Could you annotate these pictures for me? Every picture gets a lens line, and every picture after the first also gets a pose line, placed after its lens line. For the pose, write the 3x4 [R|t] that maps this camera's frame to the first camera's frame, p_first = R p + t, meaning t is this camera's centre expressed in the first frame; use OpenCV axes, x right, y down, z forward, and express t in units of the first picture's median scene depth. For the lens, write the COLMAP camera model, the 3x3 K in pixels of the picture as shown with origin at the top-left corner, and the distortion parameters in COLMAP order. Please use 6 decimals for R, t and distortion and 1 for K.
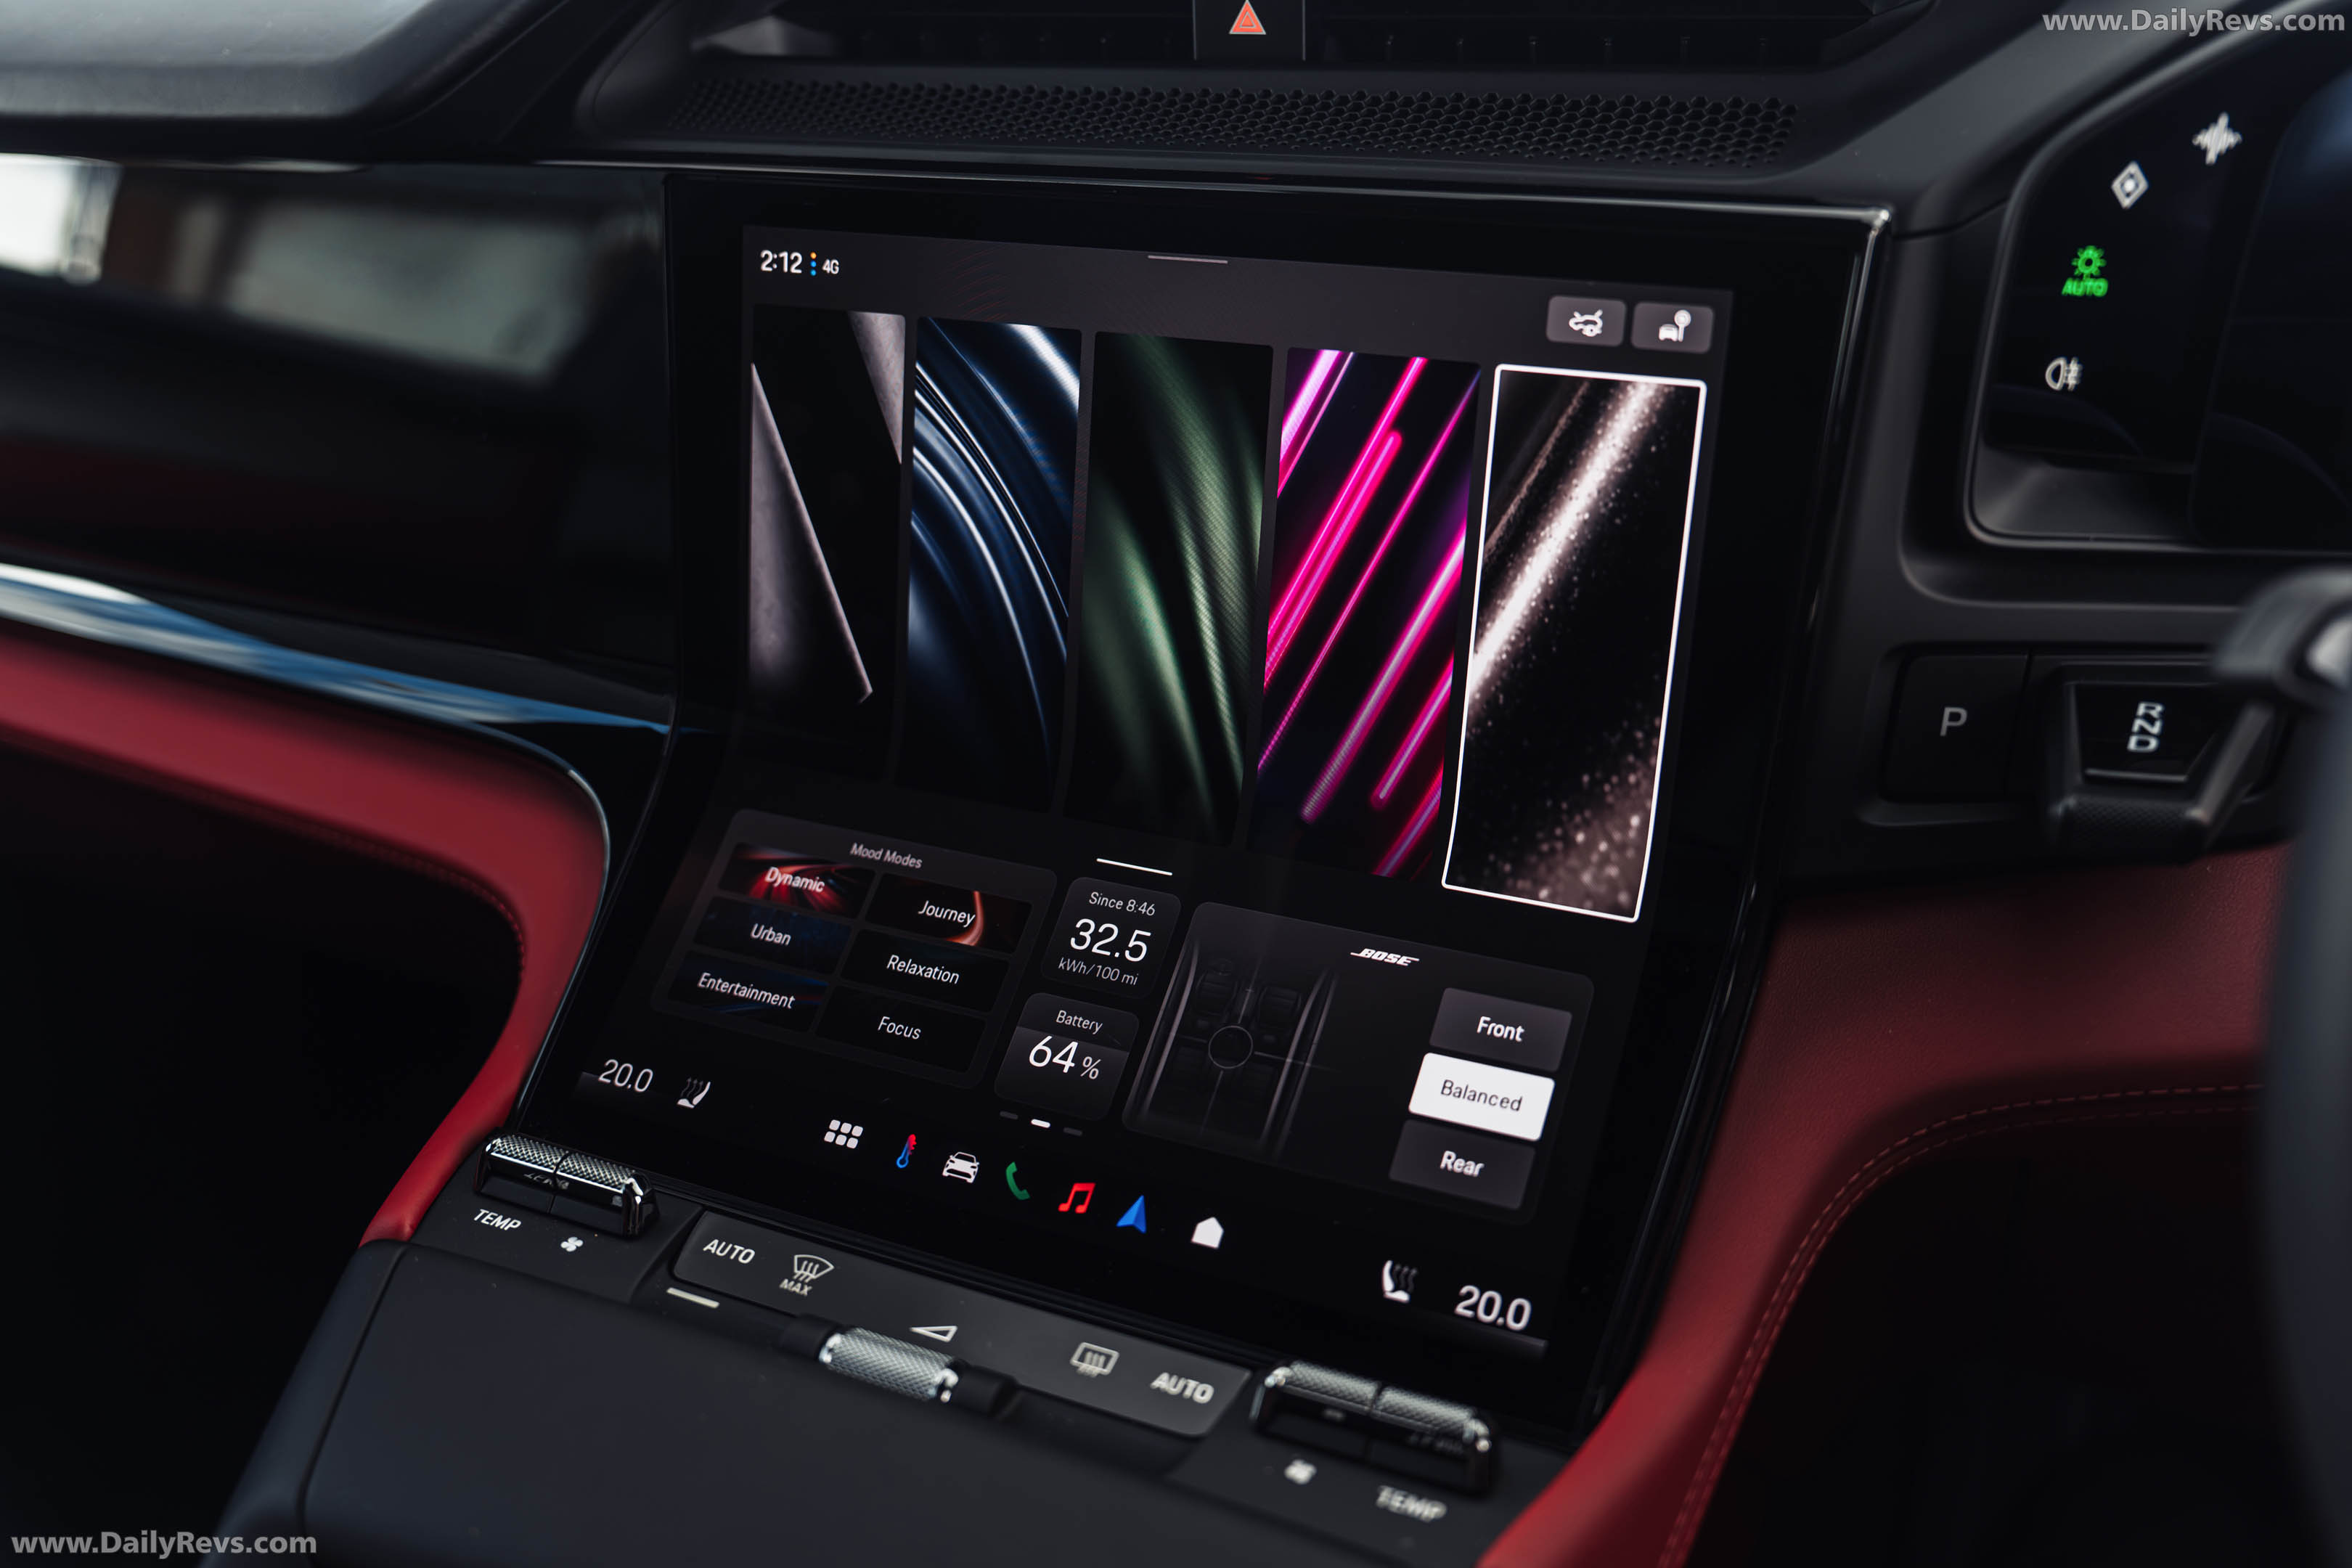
lens RADIAL K [[2076.3, 0, 1176.0], [0, 2076.3, 784.0], [0, 0, 1]] dist [-0.019688, 0.000818]
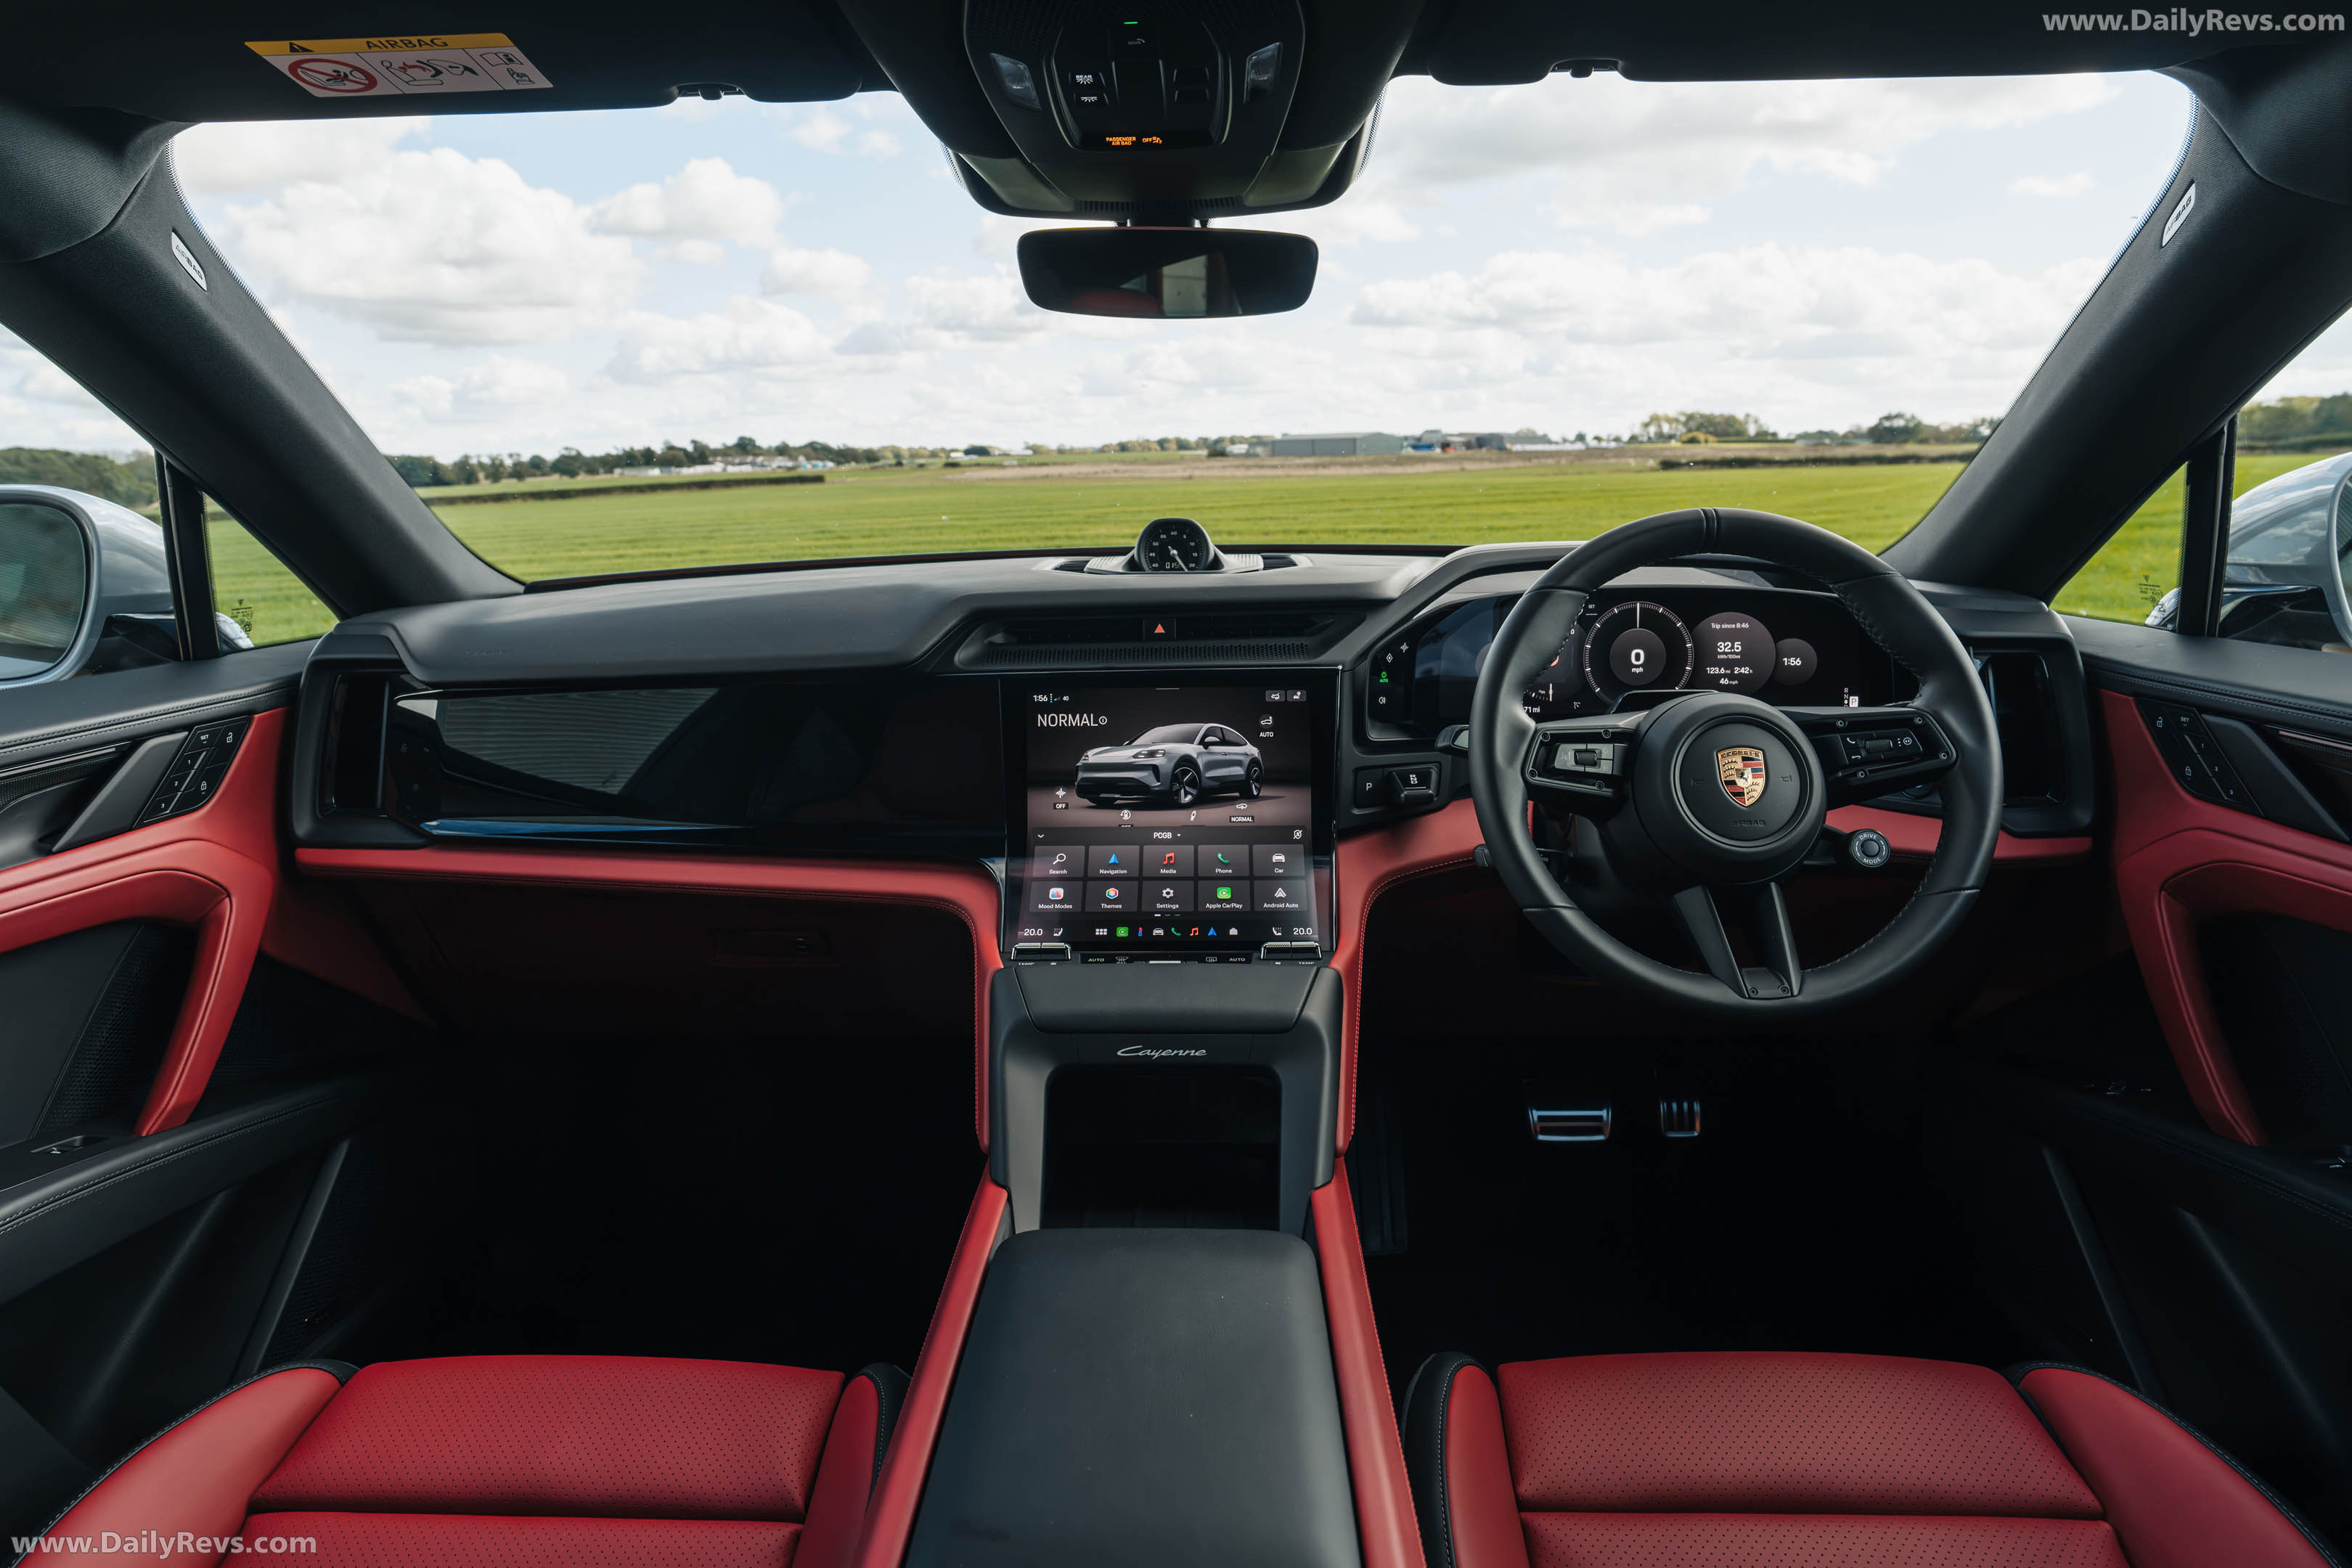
lens RADIAL K [[1330.4, 0, 1173.3], [0, 1330.4, 771.5], [0, 0, 1]] dist [-0.047305, 0.039500]
pose [[0.921086, -0.068827, 0.383229, -1.011313], [0.159576, 0.964522, -0.210314, 0.443905], [-0.355157, 0.254872, 0.899391, -1.262791]]
